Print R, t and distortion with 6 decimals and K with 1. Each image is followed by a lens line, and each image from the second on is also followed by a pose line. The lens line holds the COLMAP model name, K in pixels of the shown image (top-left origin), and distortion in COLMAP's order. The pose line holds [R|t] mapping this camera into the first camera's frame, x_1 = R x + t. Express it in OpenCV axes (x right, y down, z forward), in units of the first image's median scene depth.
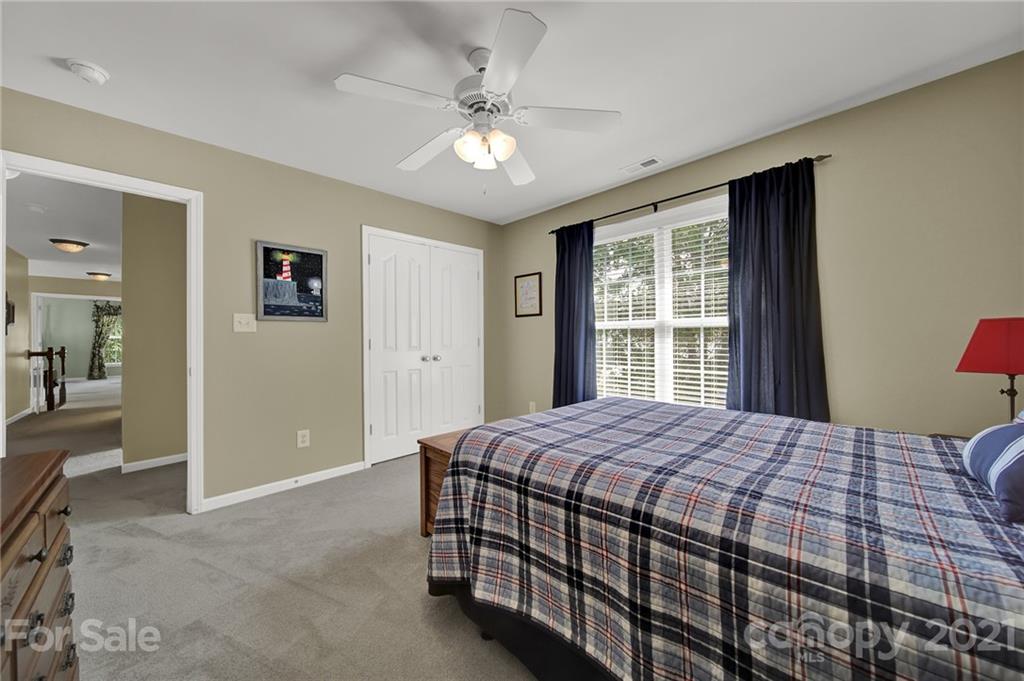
lens RADIAL K [[366.2, 0, 506.9], [0, 366.2, 341.1], [0, 0, 1]] dist [-0.006534, 0.000370]
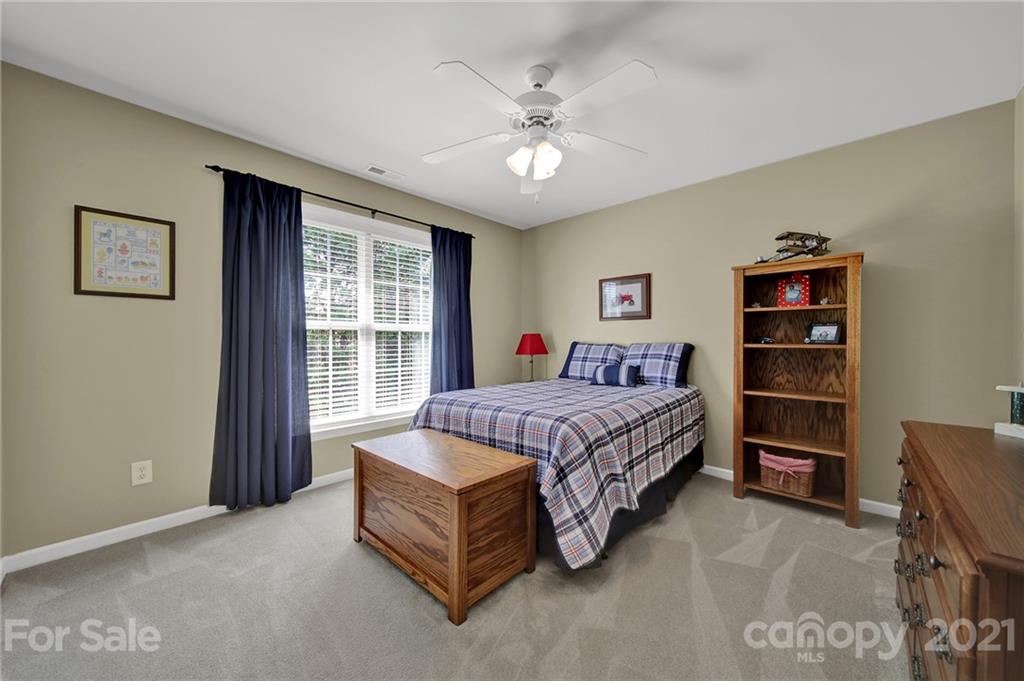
lens RADIAL K [[366.2, 0, 504.3], [0, 366.2, 341.0], [0, 0, 1]] dist [-0.006534, 0.000370]
pose [[-0.044574, 0.004841, 0.998994, -0.543670], [0.008265, 0.999956, -0.004477, 0.000317], [-0.998972, 0.008057, -0.044612, 0.574812]]
